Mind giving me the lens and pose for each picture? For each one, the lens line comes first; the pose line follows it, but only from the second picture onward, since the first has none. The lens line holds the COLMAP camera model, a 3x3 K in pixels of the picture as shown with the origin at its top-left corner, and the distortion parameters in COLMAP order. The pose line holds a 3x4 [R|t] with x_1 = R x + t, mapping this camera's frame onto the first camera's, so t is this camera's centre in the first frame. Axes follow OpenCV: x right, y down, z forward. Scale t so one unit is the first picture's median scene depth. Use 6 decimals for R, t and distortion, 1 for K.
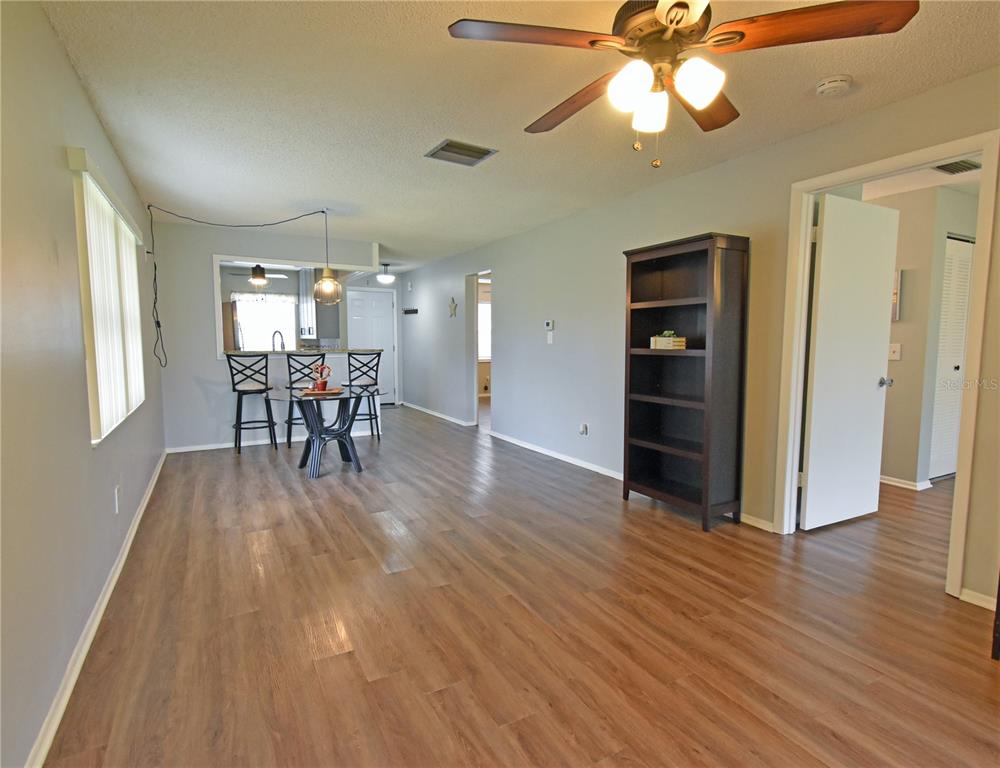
lens RADIAL K [[500.5, 0, 500.0], [0, 500.5, 384.0], [0, 0, 1]] dist [0.000572, -0.000018]
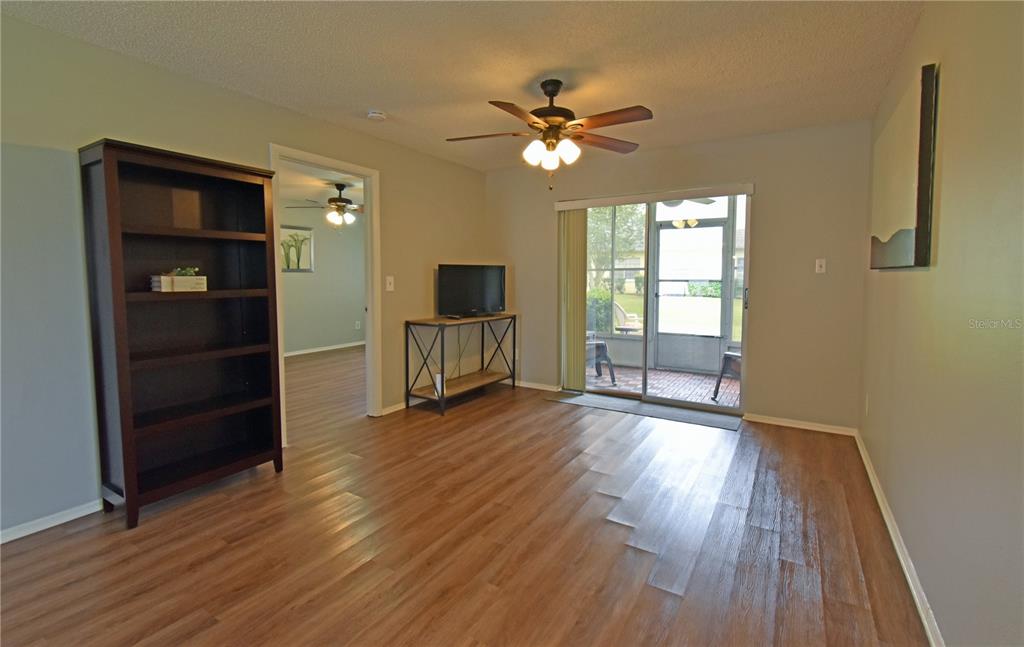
lens RADIAL K [[455.2, 0, 512.9], [0, 455.2, 307.5], [0, 0, 1]] dist [-0.001095, -0.000102]
pose [[-0.476466, -0.062570, 0.876963, -0.449855], [0.081004, 0.990097, 0.114653, -0.072195], [-0.875453, 0.125666, -0.466680, 0.765516]]
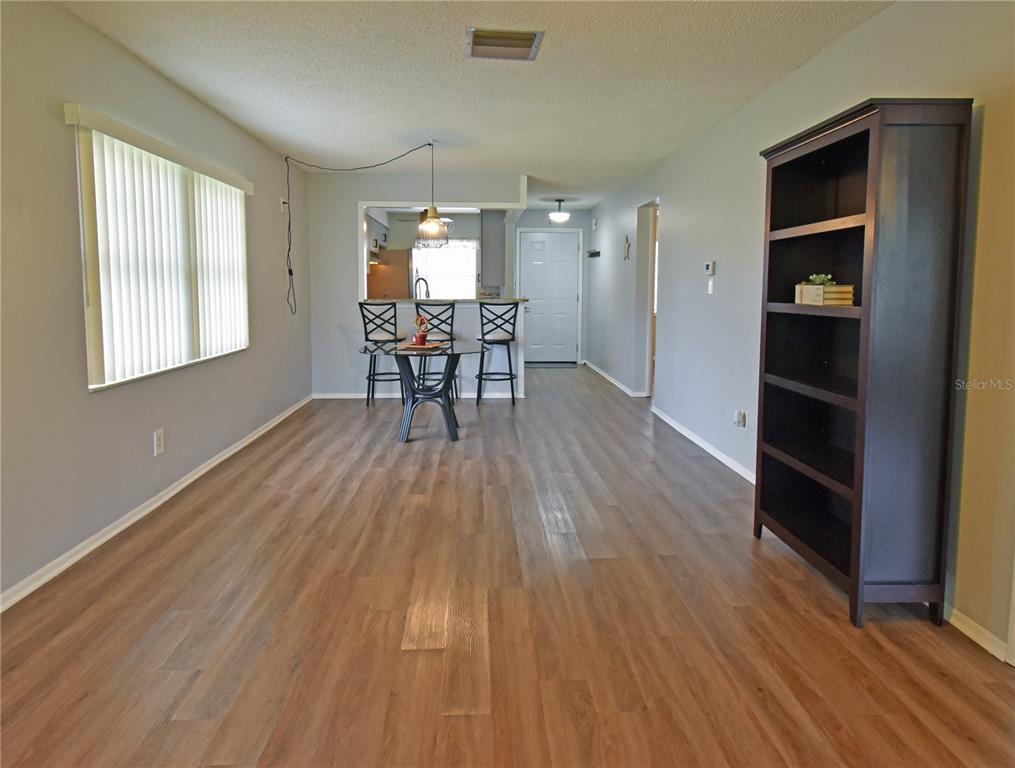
lens RADIAL K [[566.8, 0, 500.9], [0, 566.8, 331.4], [0, 0, 1]] dist [-0.001414, -0.001091]
pose [[0.893370, 0.036856, -0.447807, 0.254751], [-0.042074, 0.999113, -0.001707, -0.016872], [0.447347, 0.020366, 0.894129, 0.184331]]
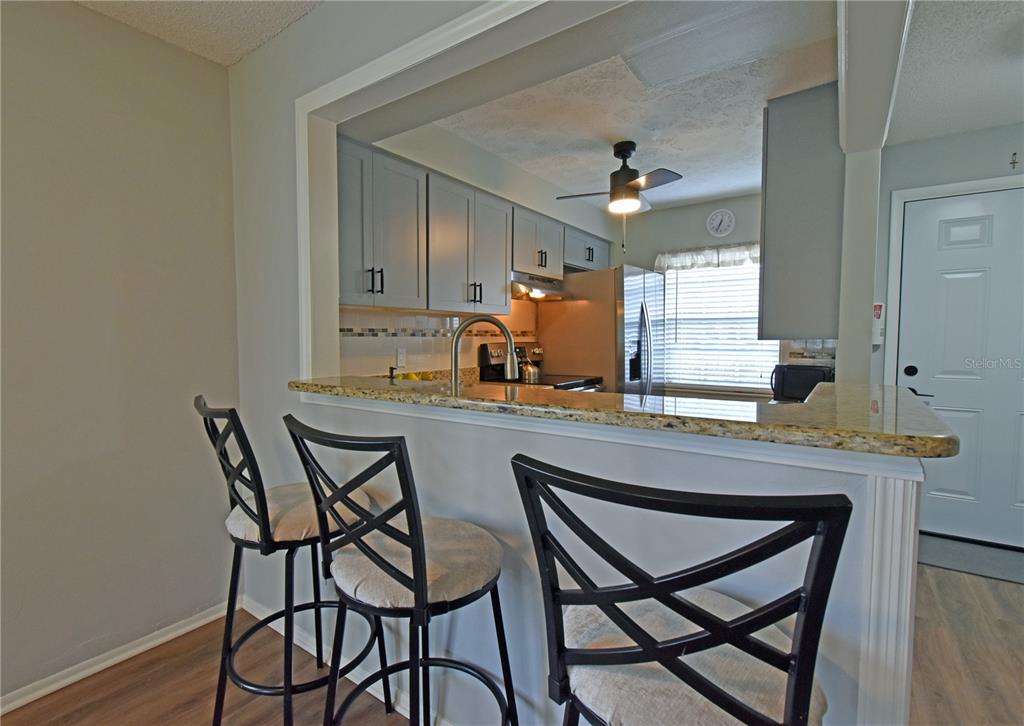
lens RADIAL K [[485.1, 0, 487.6], [0, 485.1, 362.0], [0, 0, 1]] dist [0.001957, 0.000449]
pose [[0.418640, 0.044205, -0.907076, -0.280504], [-0.080030, 0.996724, 0.011638, -0.126181], [0.904619, 0.067722, 0.420806, 1.351969]]
